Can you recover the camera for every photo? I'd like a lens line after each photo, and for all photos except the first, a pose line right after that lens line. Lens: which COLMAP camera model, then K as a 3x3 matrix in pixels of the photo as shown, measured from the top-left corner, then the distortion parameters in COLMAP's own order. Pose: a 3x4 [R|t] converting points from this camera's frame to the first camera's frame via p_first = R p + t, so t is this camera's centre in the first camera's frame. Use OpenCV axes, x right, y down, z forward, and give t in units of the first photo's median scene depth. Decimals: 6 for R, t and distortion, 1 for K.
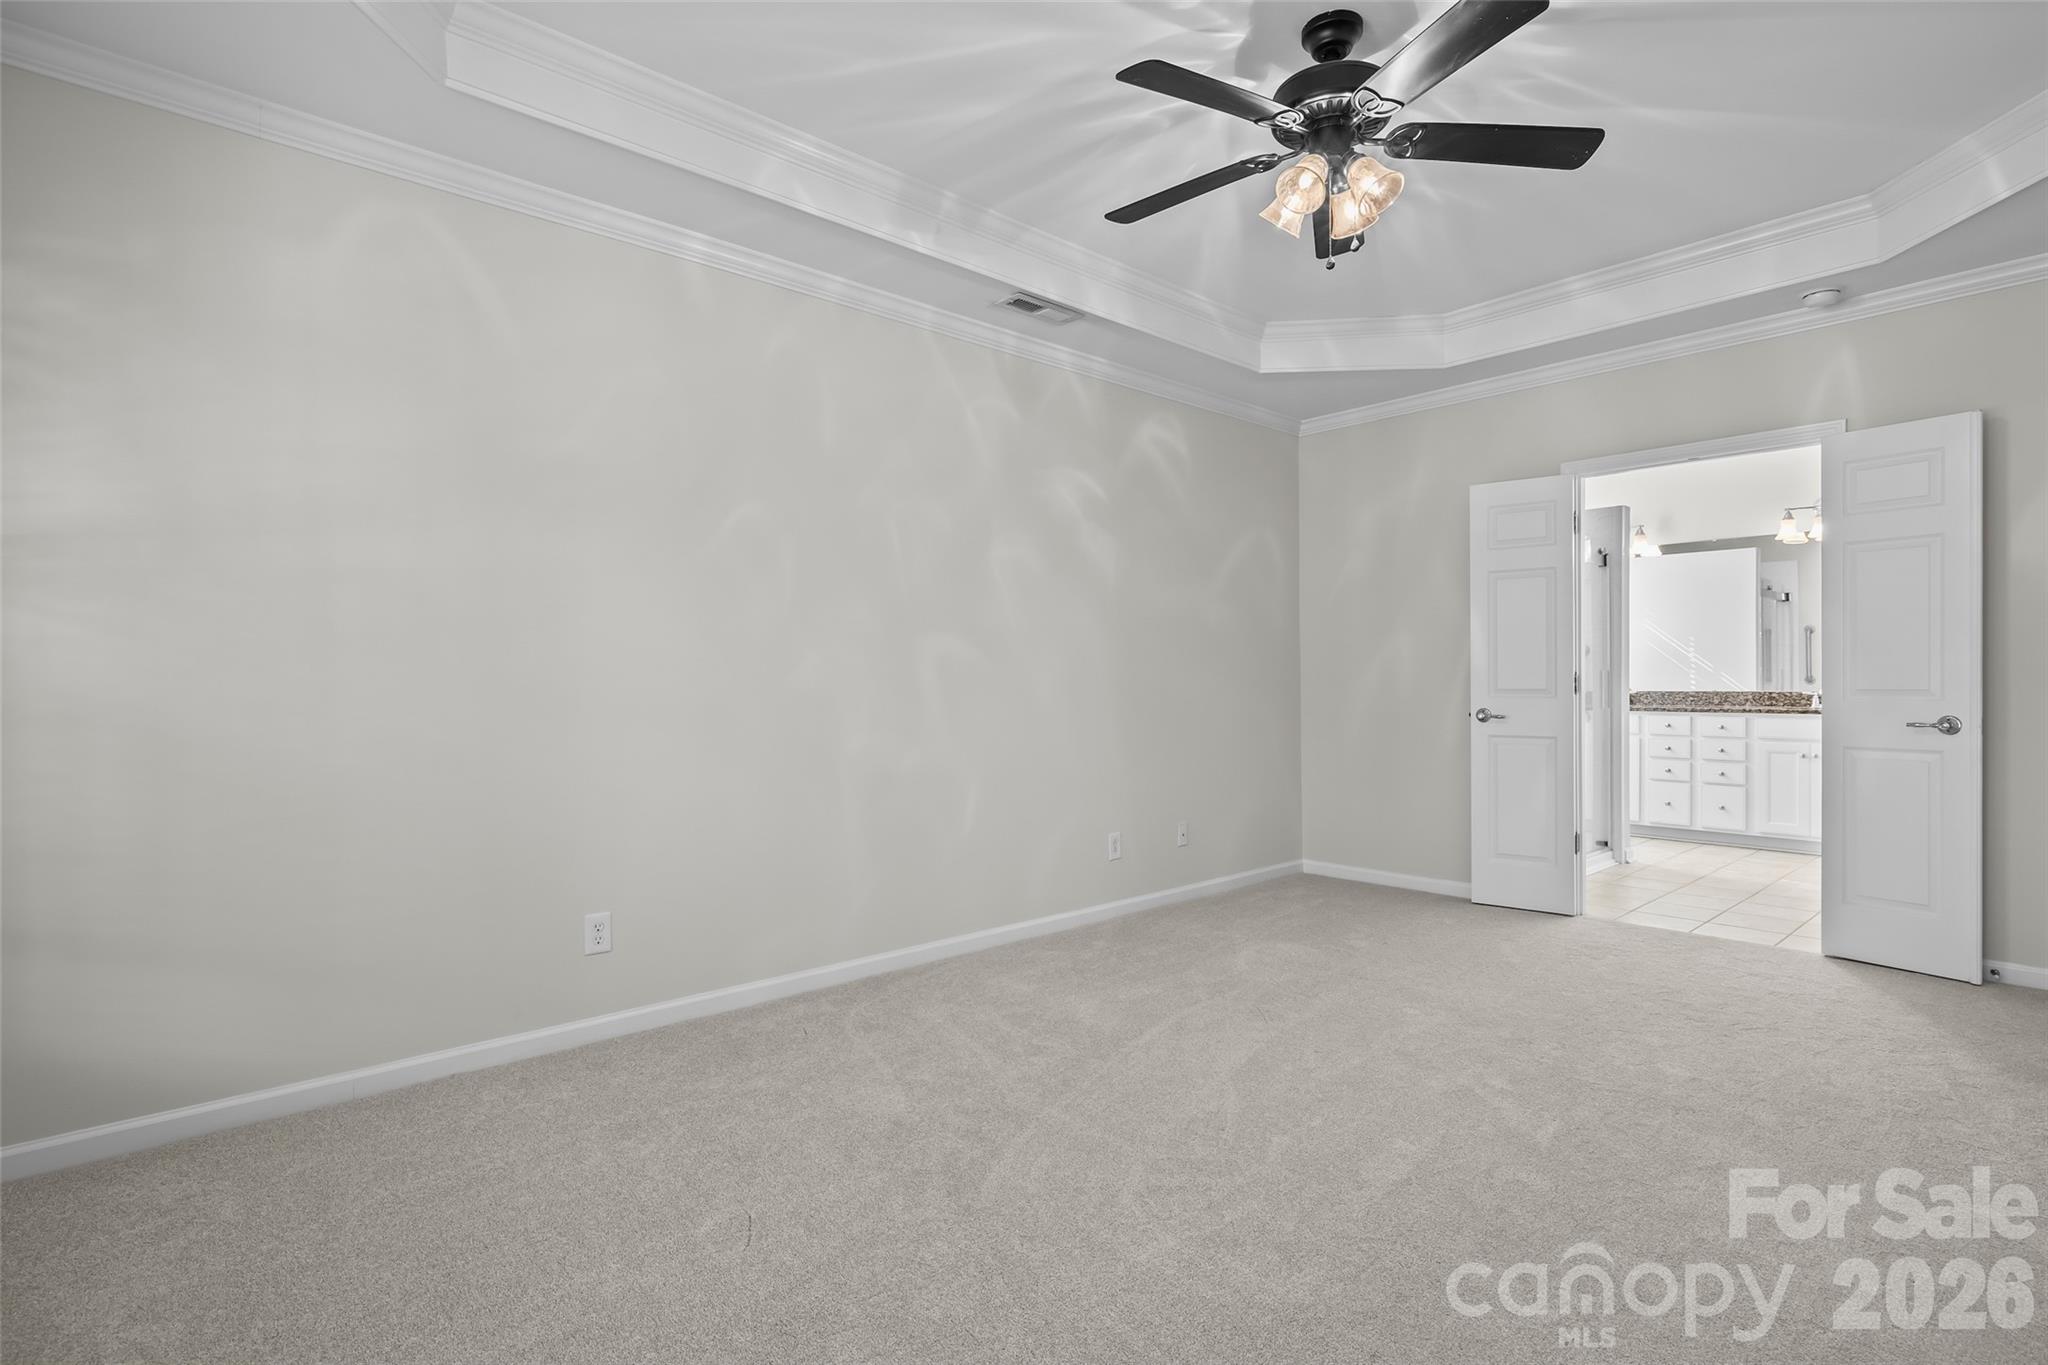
lens RADIAL K [[1114.3, 0, 1027.2], [0, 1114.3, 693.9], [0, 0, 1]] dist [0.008422, 0.000783]
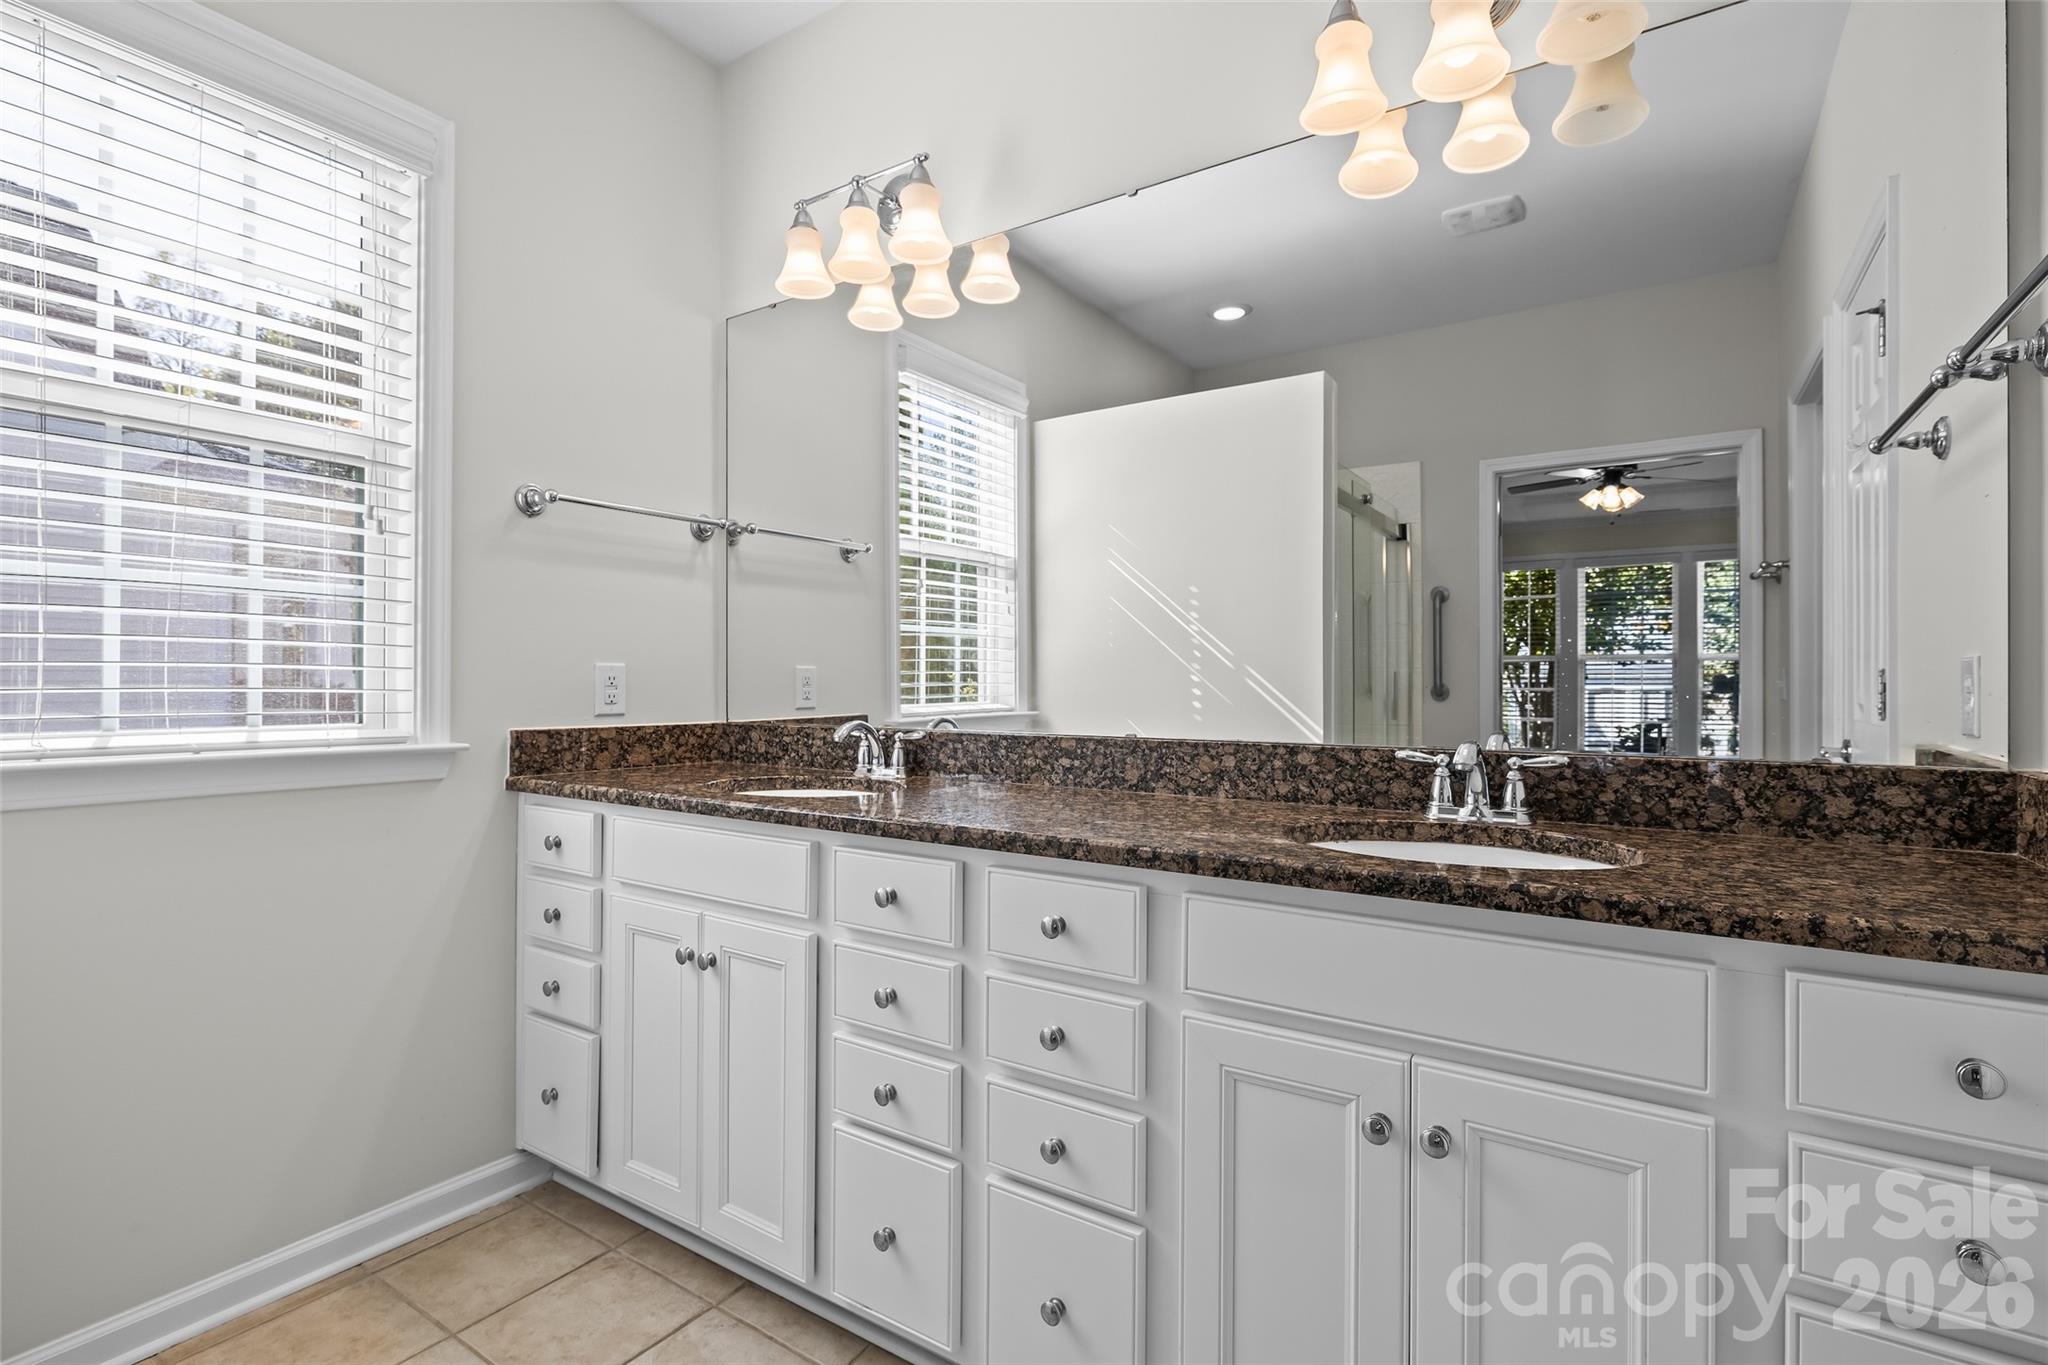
lens RADIAL K [[982.4, 0, 1022.0], [0, 982.4, 675.6], [0, 0, 1]] dist [-0.005432, 0.000921]
pose [[0.979388, 0.003576, 0.201957, 0.564069], [-0.001908, 0.999962, -0.008450, -0.017496], [-0.201980, 0.007890, 0.979358, 0.797724]]
